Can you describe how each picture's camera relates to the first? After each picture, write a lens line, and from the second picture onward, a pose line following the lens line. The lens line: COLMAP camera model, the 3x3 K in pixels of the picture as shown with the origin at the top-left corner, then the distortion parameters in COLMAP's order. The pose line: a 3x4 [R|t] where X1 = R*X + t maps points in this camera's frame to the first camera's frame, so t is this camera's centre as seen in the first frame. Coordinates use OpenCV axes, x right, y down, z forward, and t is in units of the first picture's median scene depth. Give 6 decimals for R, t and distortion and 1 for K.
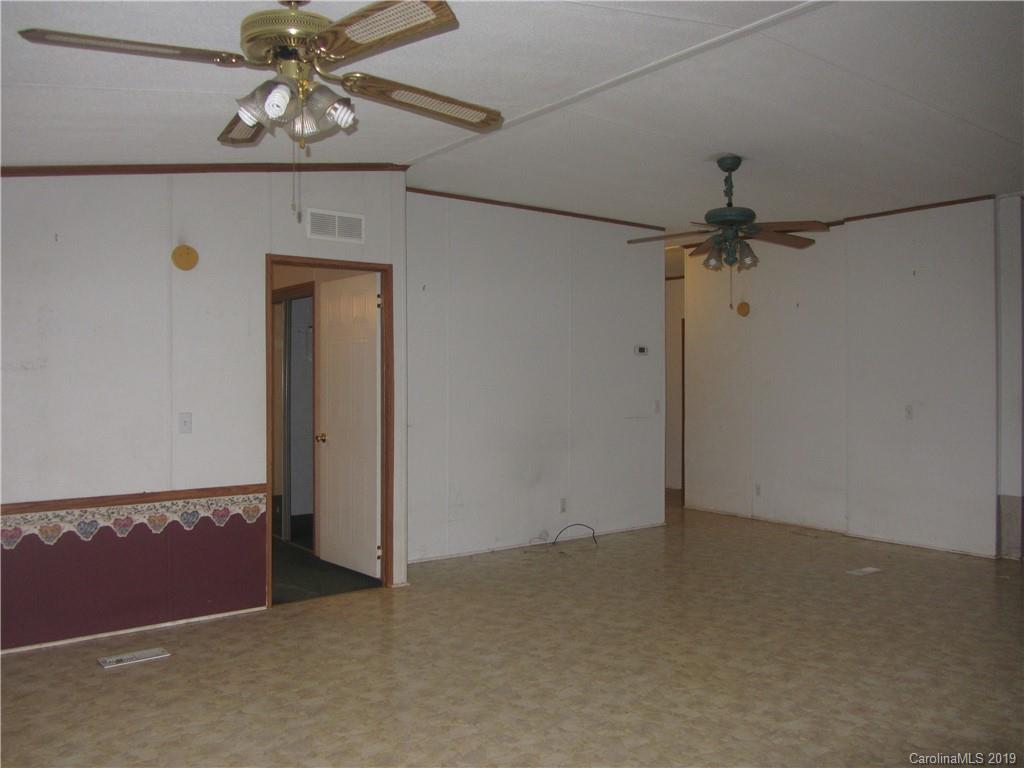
lens RADIAL K [[858.5, 0, 512.0], [0, 858.5, 384.0], [0, 0, 1]] dist [0.002806, 0.014215]
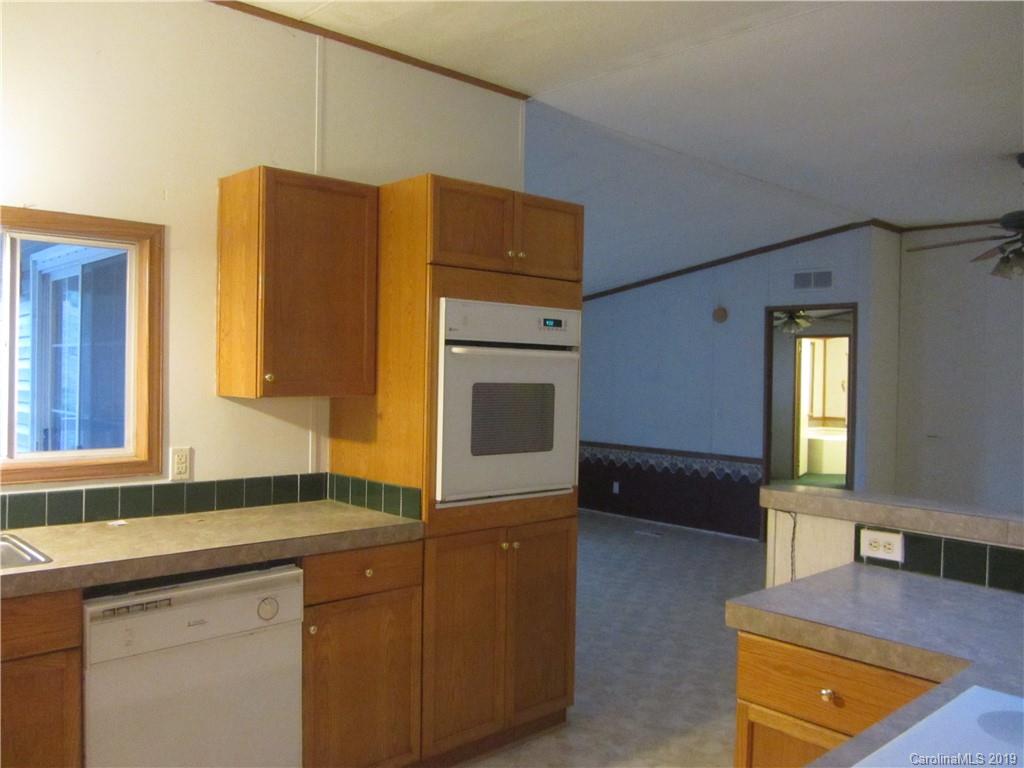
lens RADIAL K [[858.5, 0, 512.0], [0, 858.5, 384.0], [0, 0, 1]] dist [0.002806, 0.014215]
pose [[0.072906, 0.011710, -0.997270, 1.202180], [-0.021526, 0.999717, 0.010165, -0.022251], [0.997106, 0.020726, 0.073137, 0.447625]]
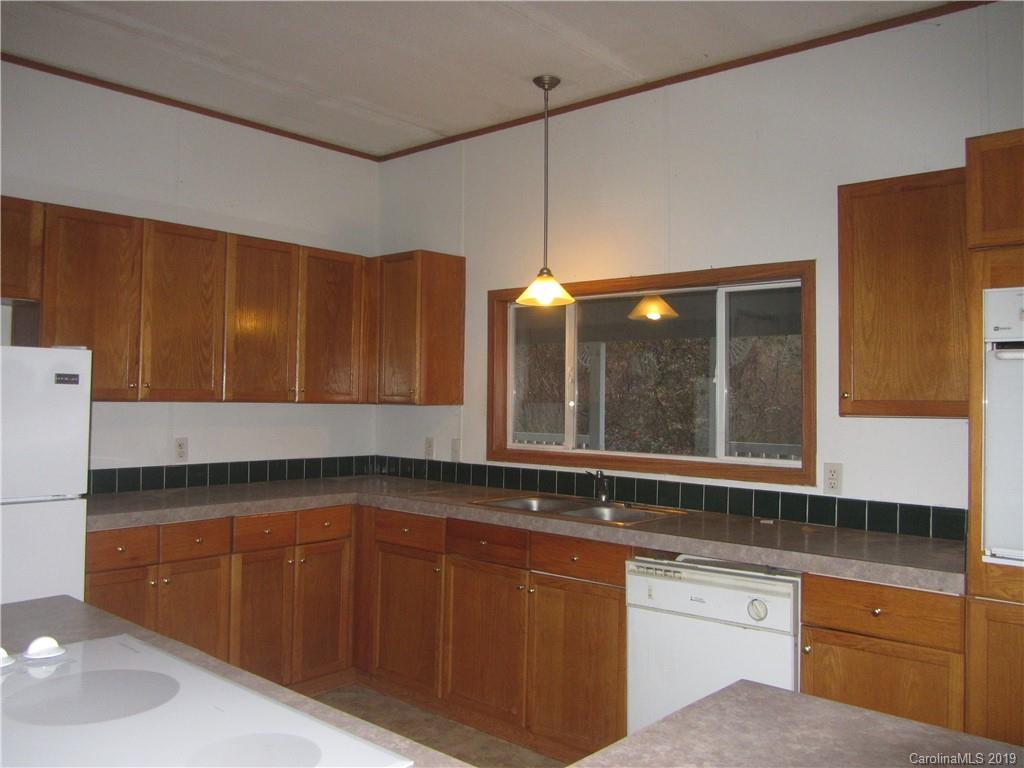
lens RADIAL K [[858.5, 0, 512.0], [0, 858.5, 384.0], [0, 0, 1]] dist [0.002806, 0.014215]
pose [[-0.981925, -0.025023, -0.187609, 0.933232], [-0.023024, 0.999653, -0.012829, -0.011812], [0.187865, -0.008278, -0.982160, 0.857551]]
